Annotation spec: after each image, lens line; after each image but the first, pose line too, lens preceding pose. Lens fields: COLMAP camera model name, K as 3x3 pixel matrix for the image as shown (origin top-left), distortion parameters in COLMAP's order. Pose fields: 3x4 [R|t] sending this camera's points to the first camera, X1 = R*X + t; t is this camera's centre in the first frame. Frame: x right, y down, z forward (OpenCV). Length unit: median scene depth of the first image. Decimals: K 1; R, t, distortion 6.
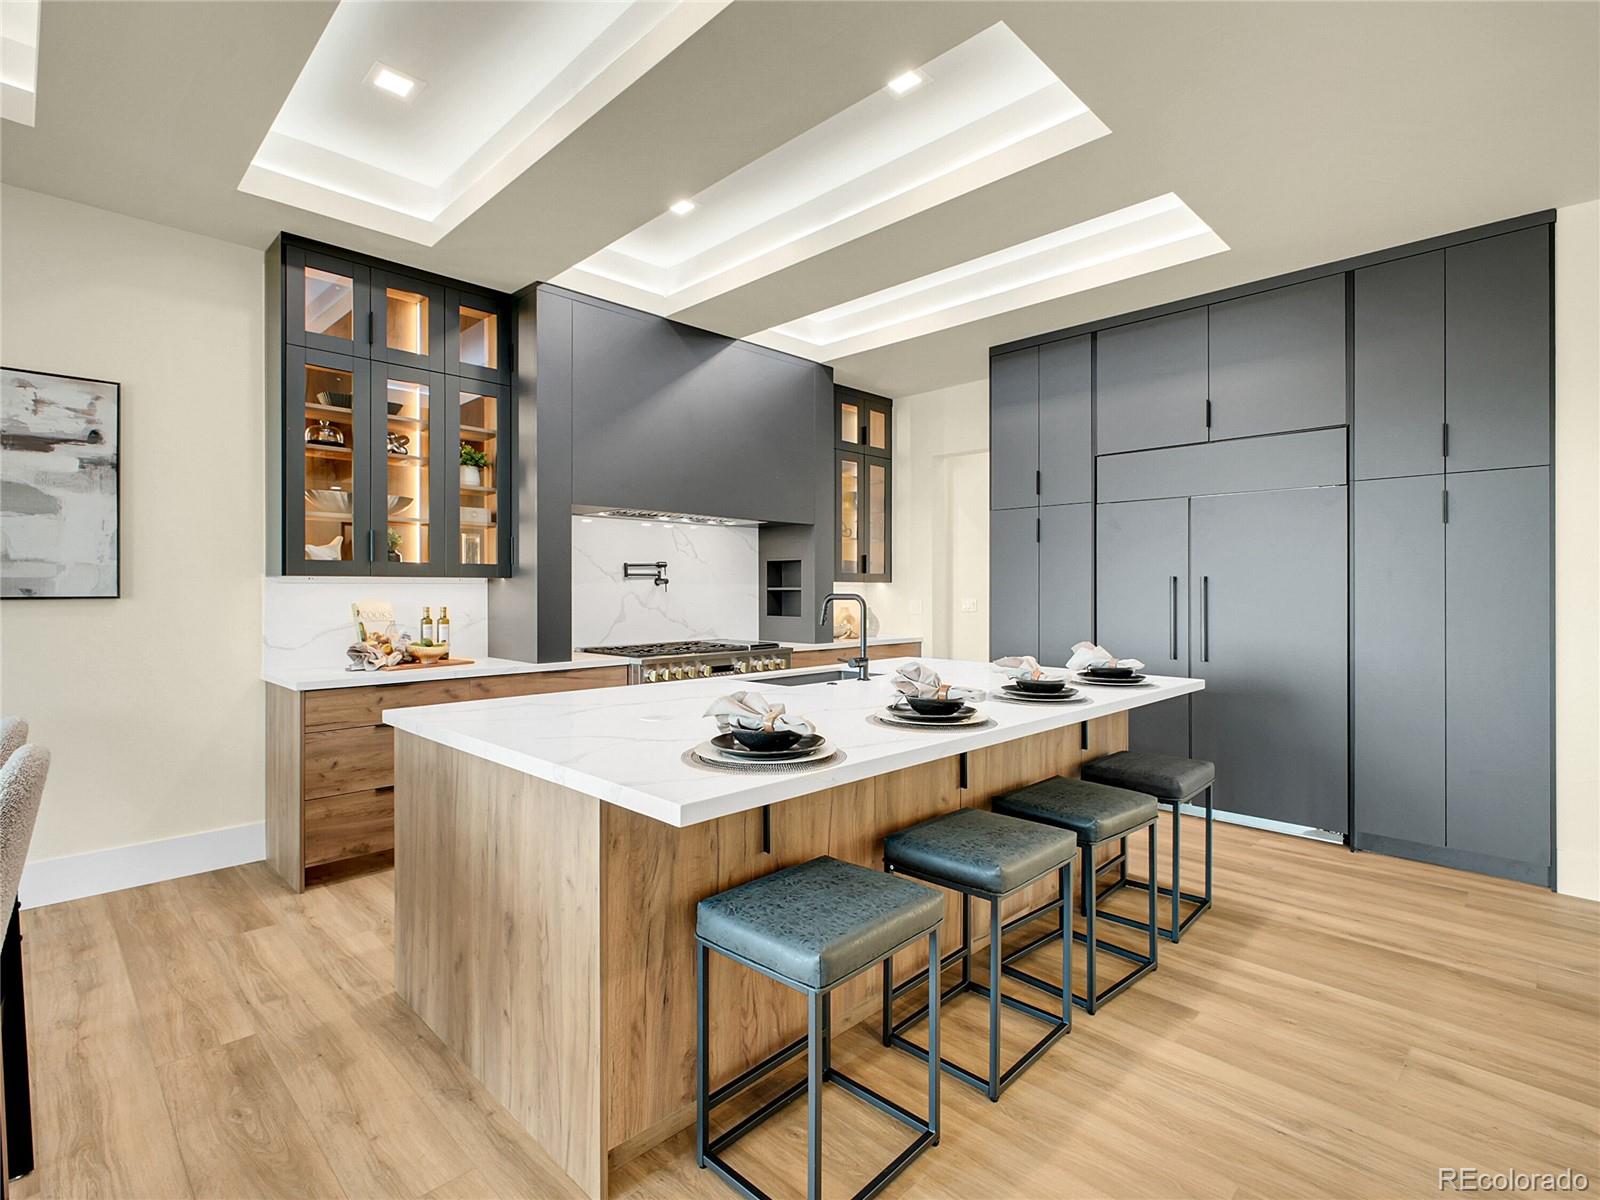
lens RADIAL K [[781.2, 0, 800.0], [0, 781.2, 600.0], [0, 0, 1]] dist [-0.002466, -0.000167]
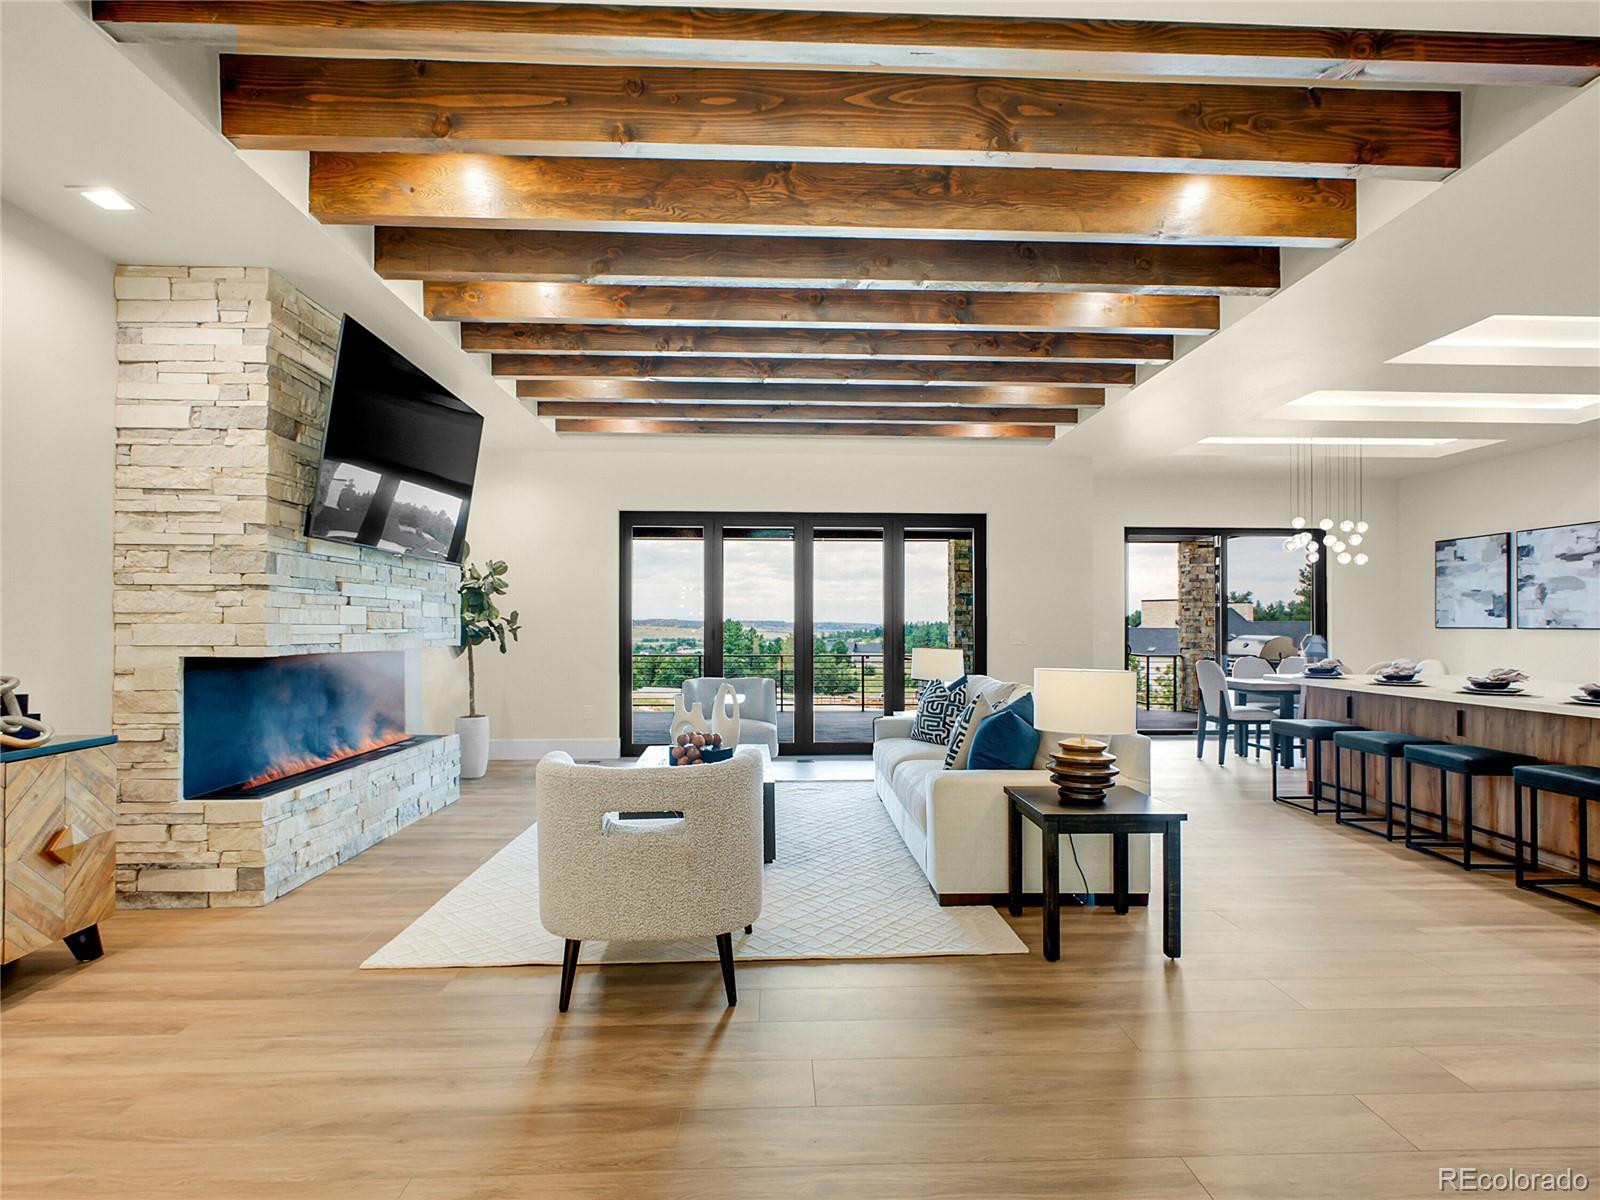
lens RADIAL K [[781.2, 0, 800.0], [0, 781.2, 600.0], [0, 0, 1]] dist [-0.002466, -0.000167]
pose [[-0.684228, -0.024825, -0.728845, 2.097560], [-0.015275, 0.999689, -0.019711, -0.007106], [0.729108, -0.002354, -0.684395, 0.922690]]
